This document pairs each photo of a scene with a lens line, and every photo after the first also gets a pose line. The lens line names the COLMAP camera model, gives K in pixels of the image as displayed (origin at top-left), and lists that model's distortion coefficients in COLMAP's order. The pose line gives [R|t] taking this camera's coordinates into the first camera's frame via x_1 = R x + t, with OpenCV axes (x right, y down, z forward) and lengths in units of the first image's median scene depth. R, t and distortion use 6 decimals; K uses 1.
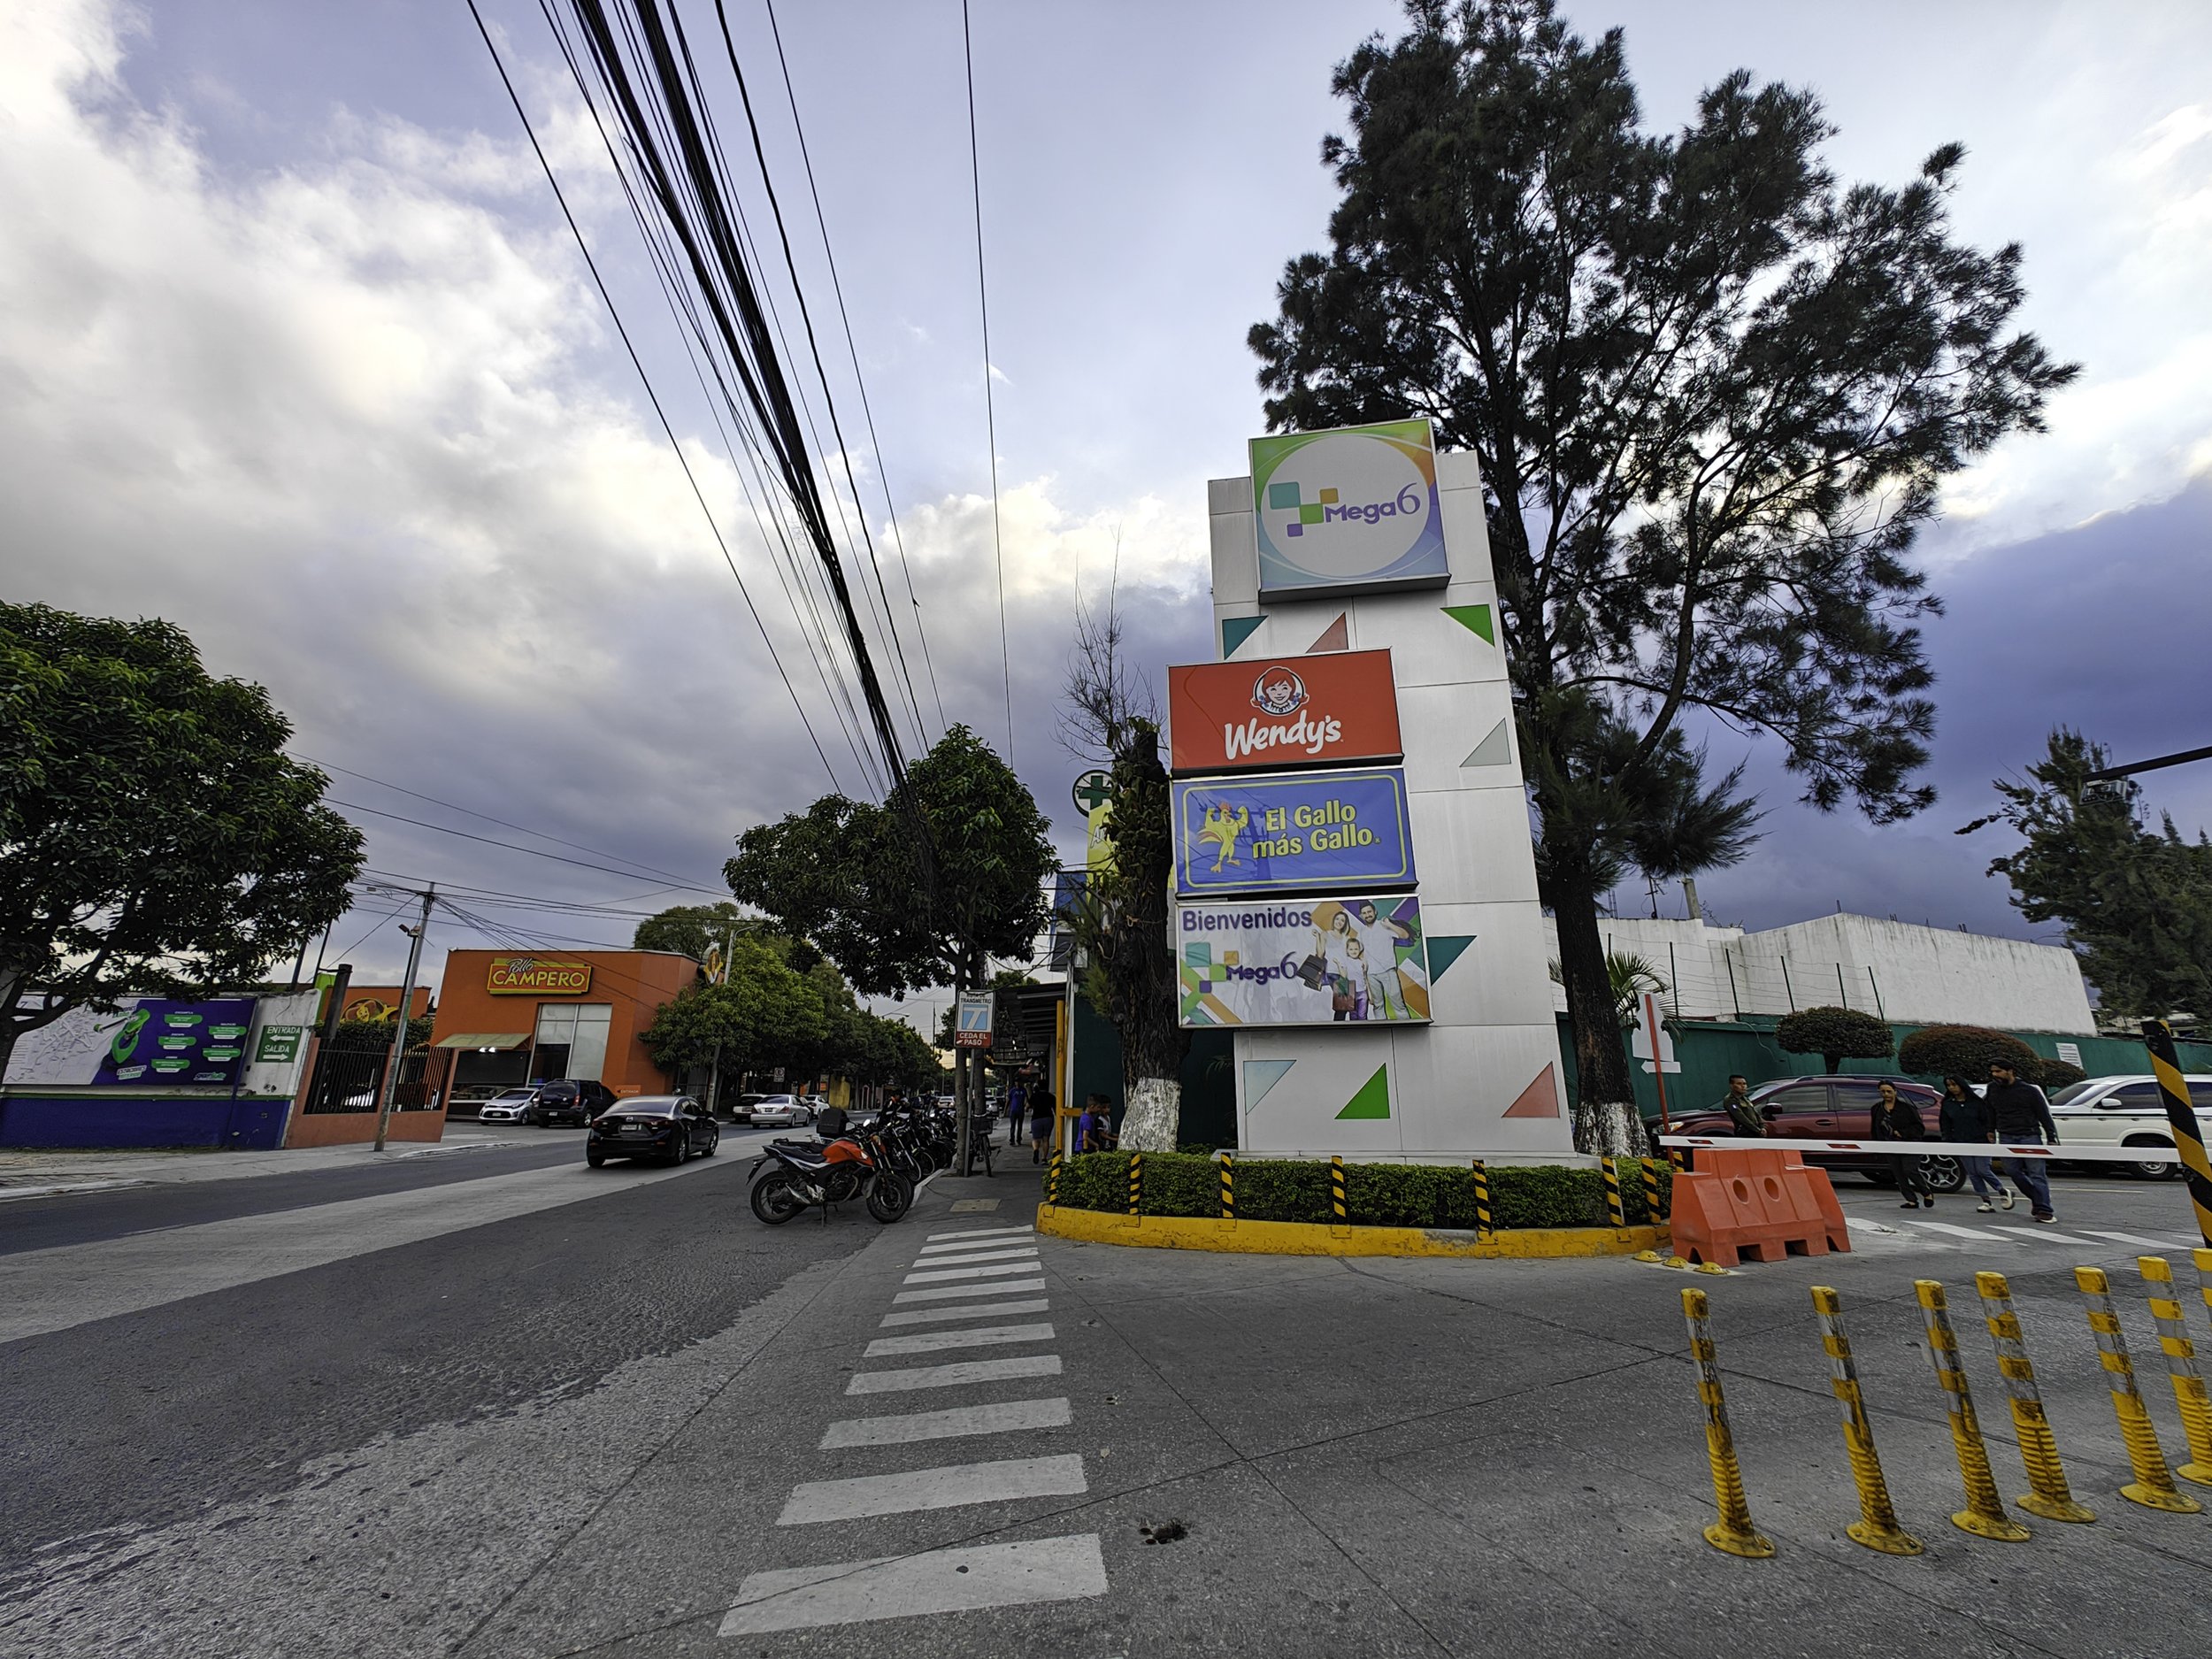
lens RADIAL K [[886.6, 0, 1106.0], [0, 886.6, 829.5], [0, 0, 1]] dist [-0.009460, 0.000124]
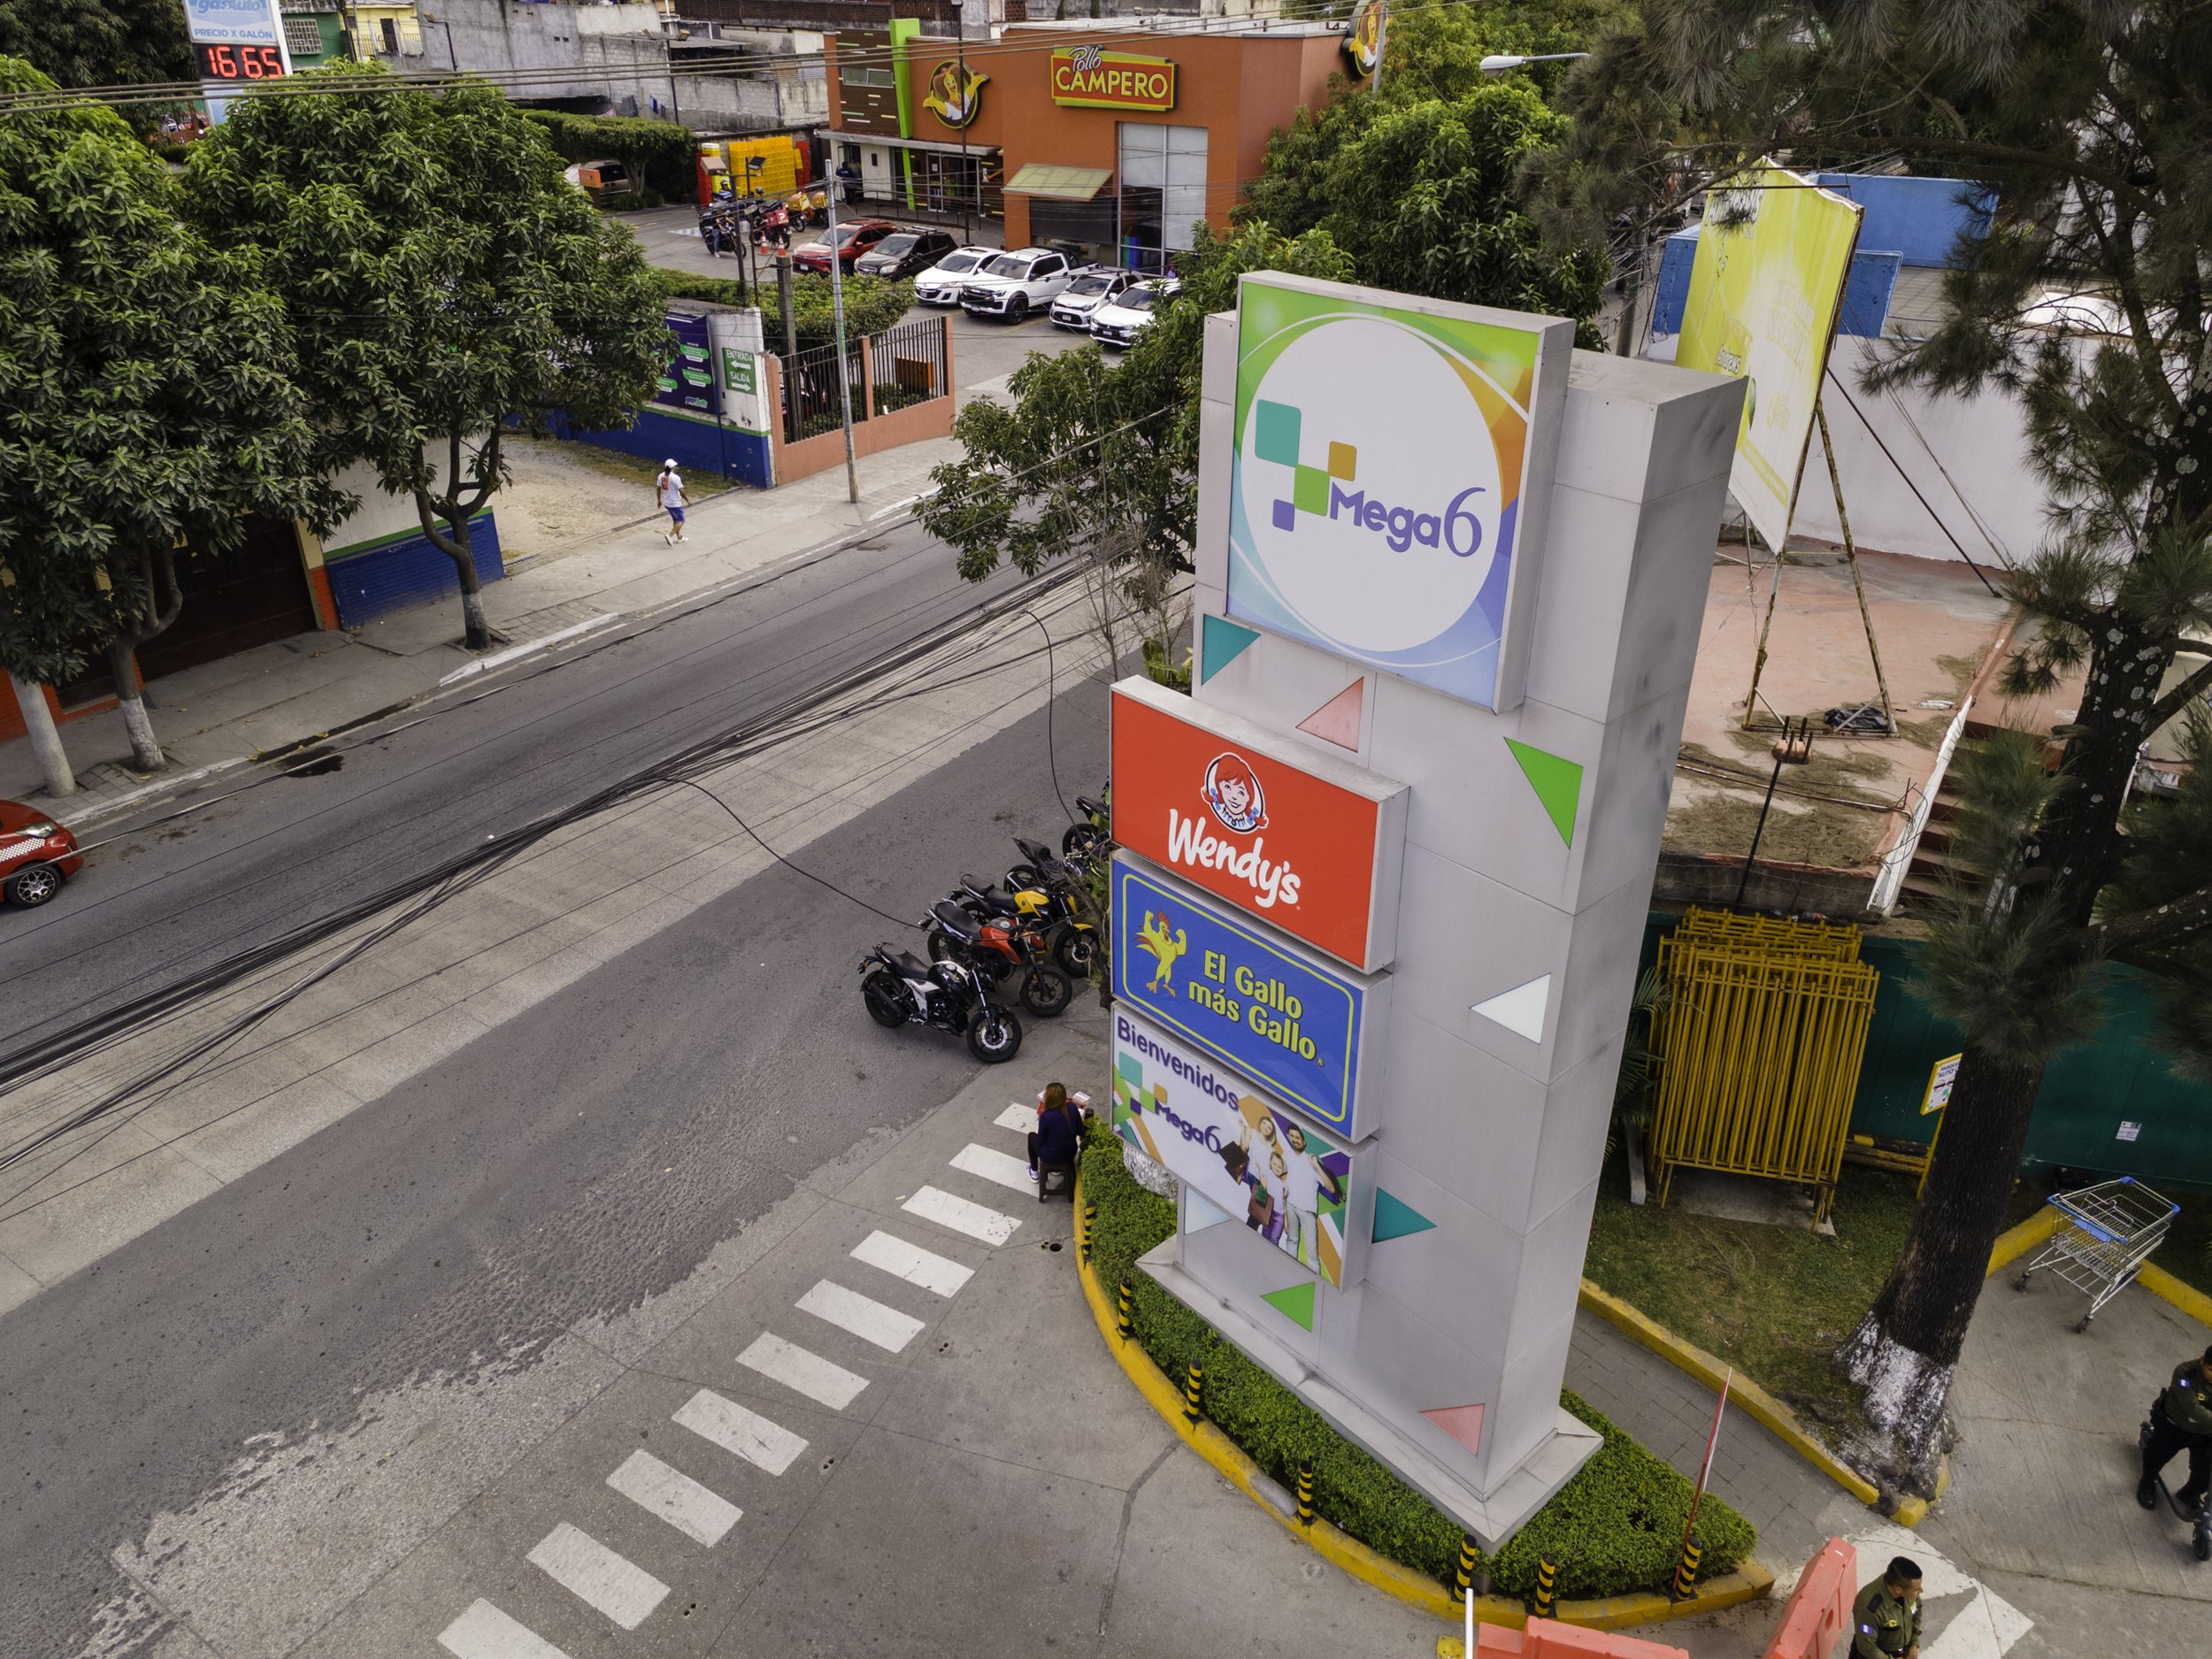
lens RADIAL K [[1527.8, 0, 1108.1], [0, 1527.8, 775.1], [0, 0, 1]] dist [0.048793, 0.001720]
pose [[0.789796, 0.278617, -0.546438, 0.678249], [0.157886, 0.768513, 0.620049, -0.808664], [0.592700, -0.575987, 0.562979, 0.343058]]
